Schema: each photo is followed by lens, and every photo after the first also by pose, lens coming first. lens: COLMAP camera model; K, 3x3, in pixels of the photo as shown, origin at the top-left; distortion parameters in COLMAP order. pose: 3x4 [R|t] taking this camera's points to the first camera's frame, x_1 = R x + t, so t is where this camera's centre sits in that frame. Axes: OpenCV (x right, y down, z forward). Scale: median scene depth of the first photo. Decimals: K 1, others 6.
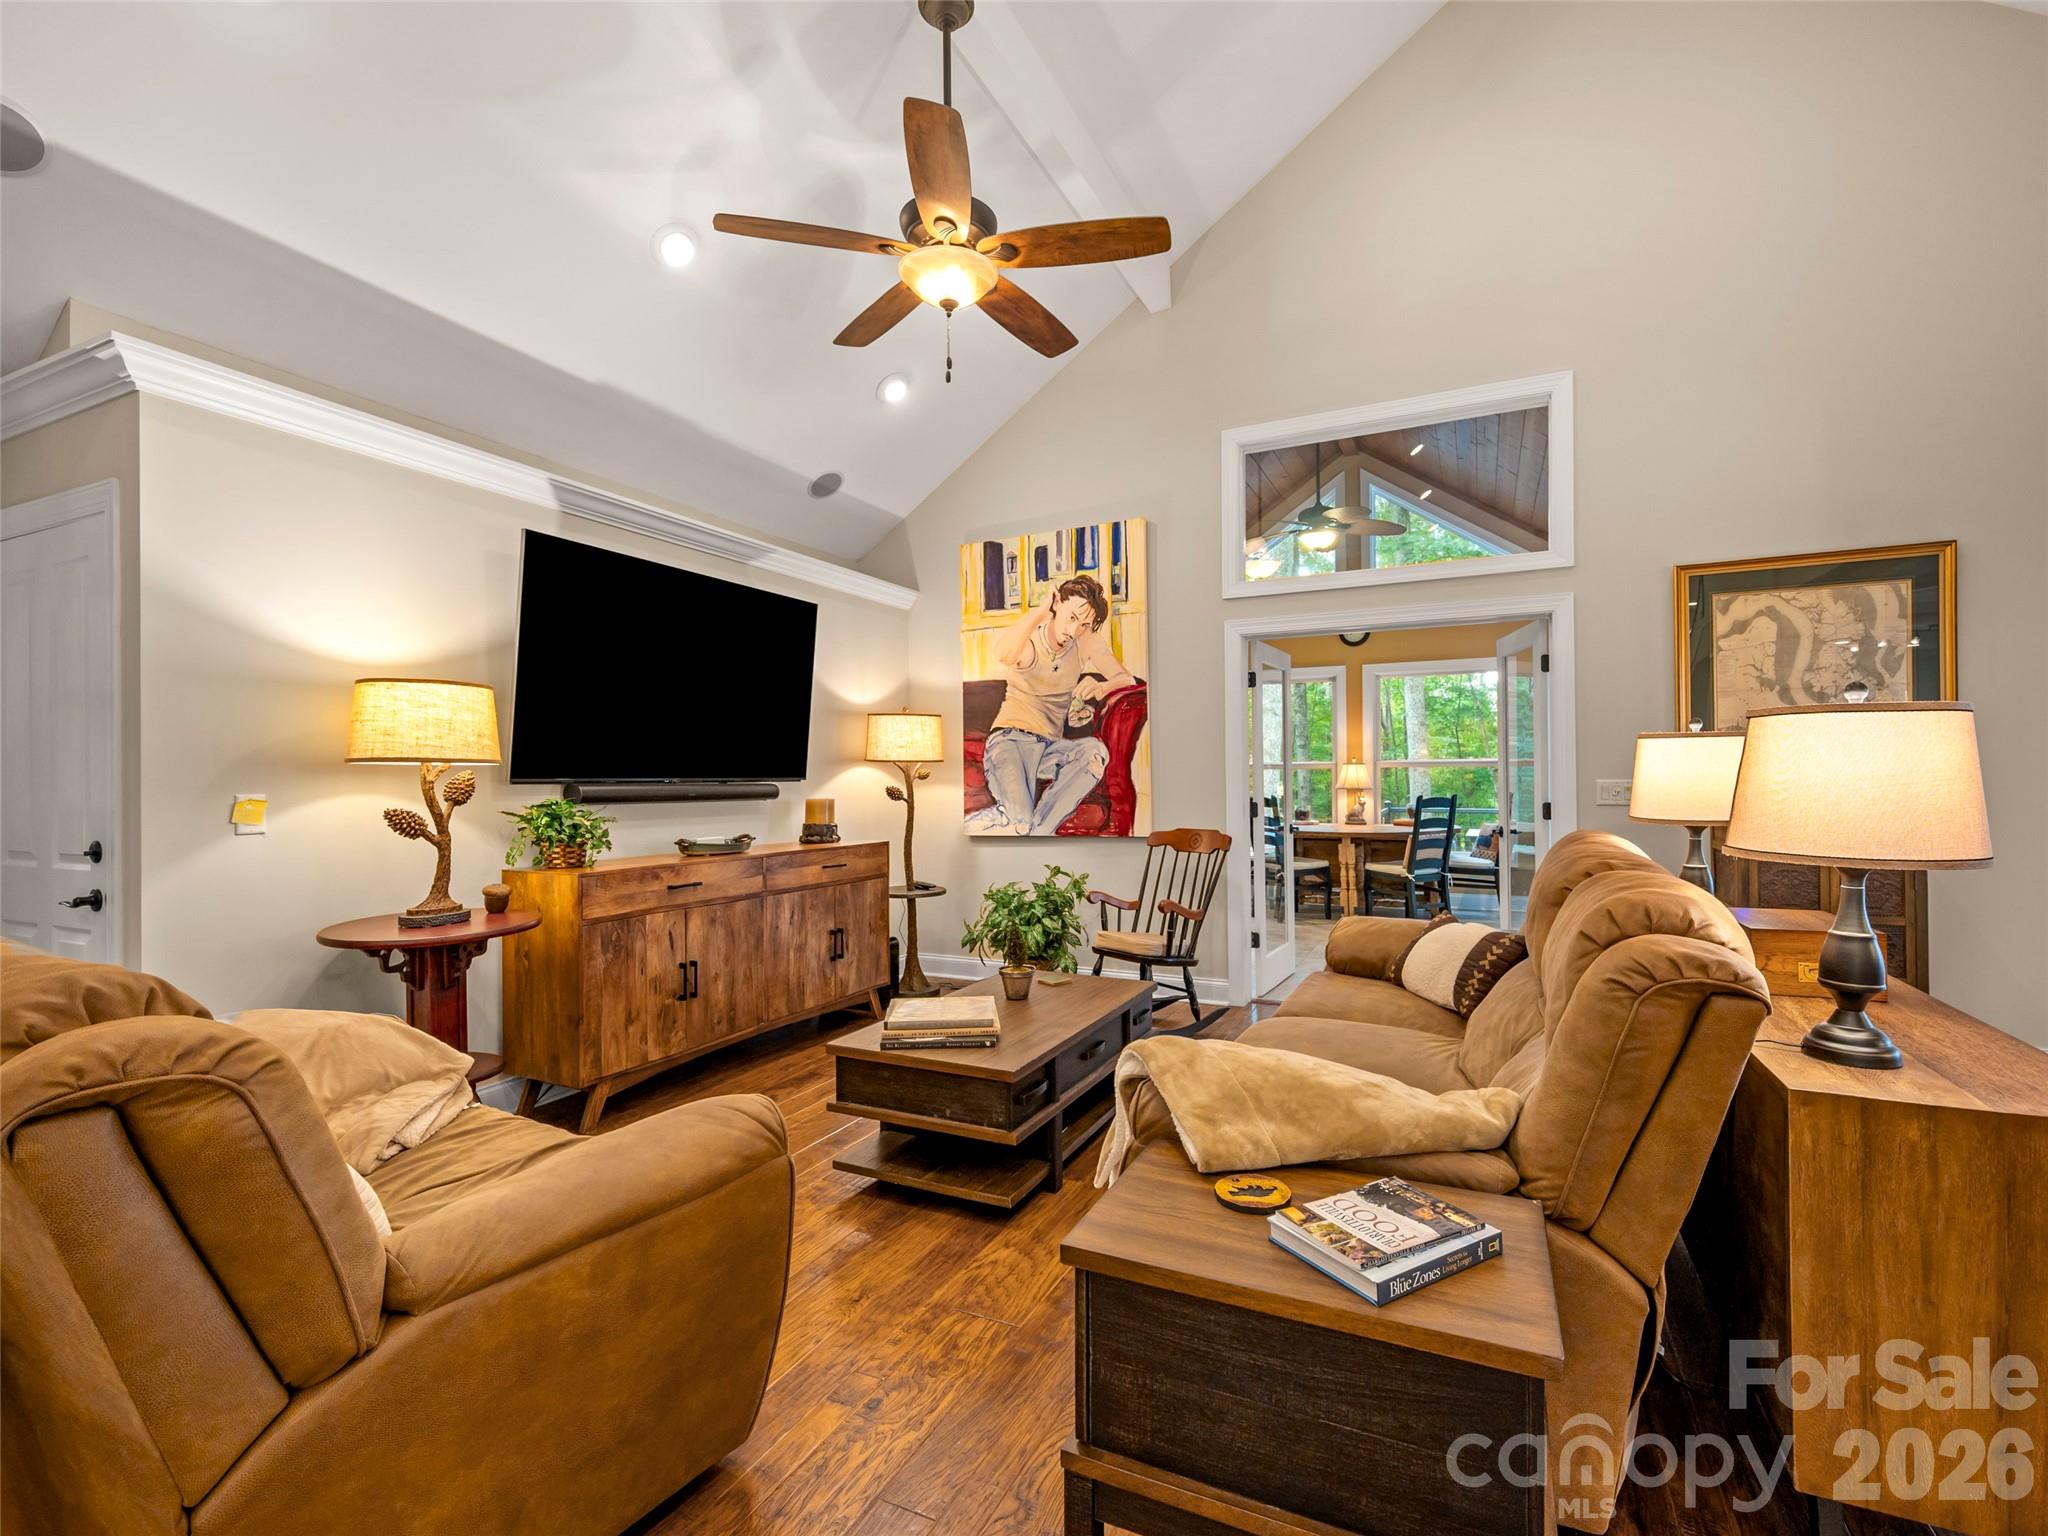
lens RADIAL K [[924.9, 0, 1021.8], [0, 924.9, 724.7], [0, 0, 1]] dist [0.002565, 0.000219]
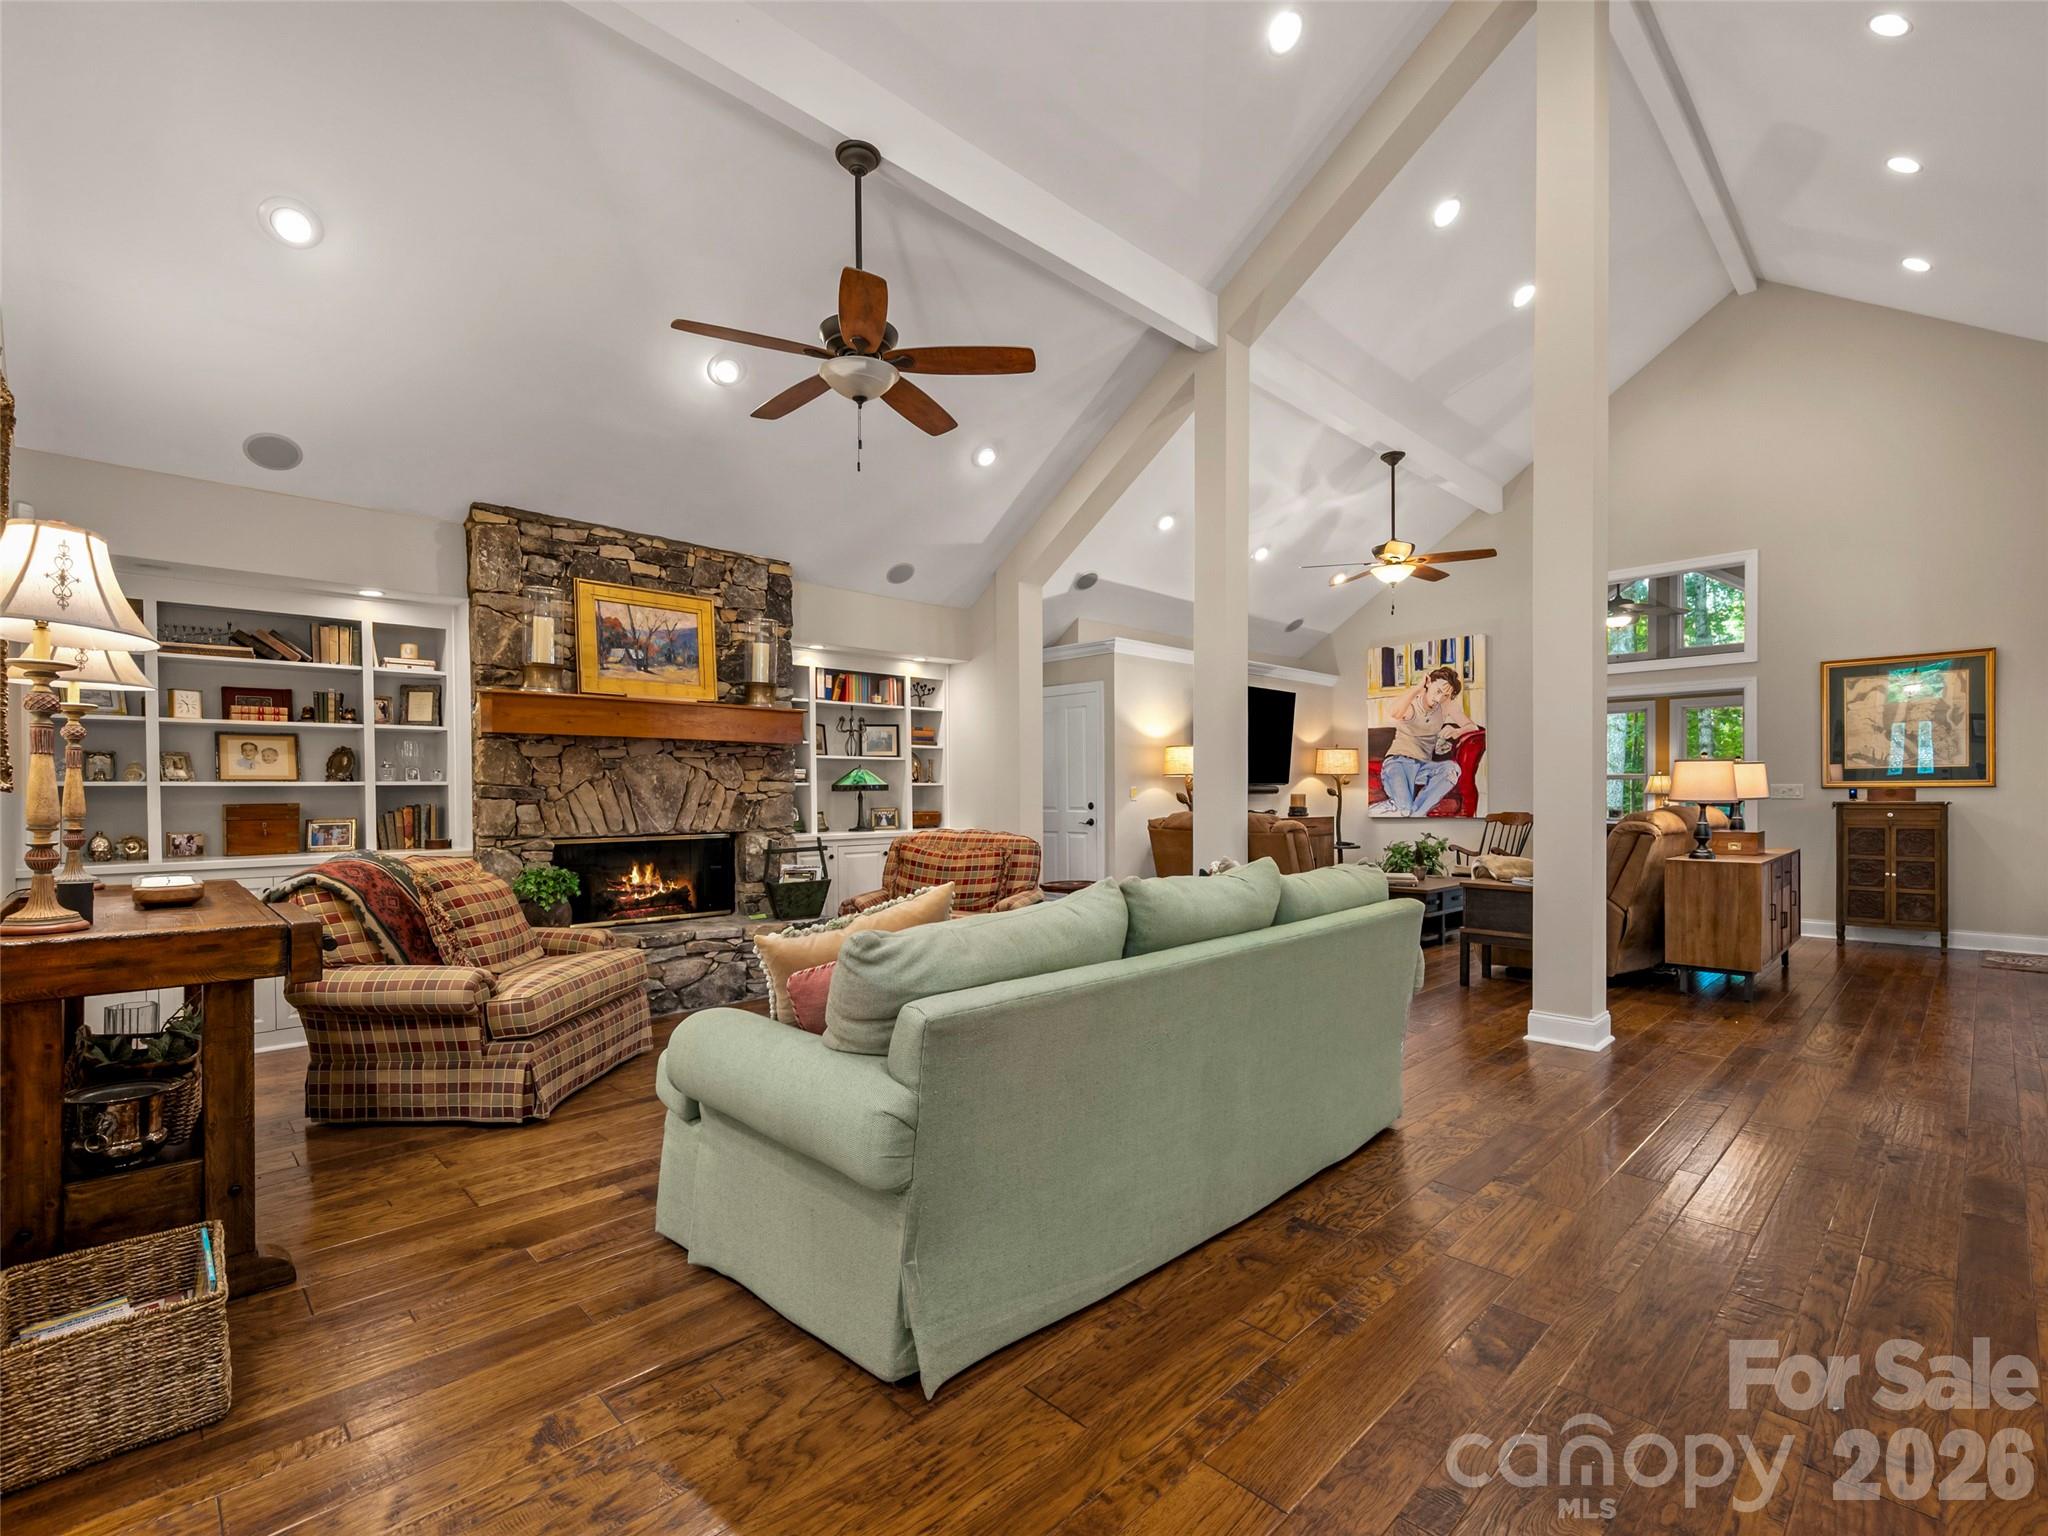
lens RADIAL K [[935.4, 0, 1016.0], [0, 935.4, 784.8], [0, 0, 1]] dist [-0.001577, 0.000018]
pose [[0.944505, 0.001329, -0.328494, -0.119512], [0.015875, 0.998639, 0.049684, -0.041387], [0.328113, -0.052142, 0.943198, -0.941092]]
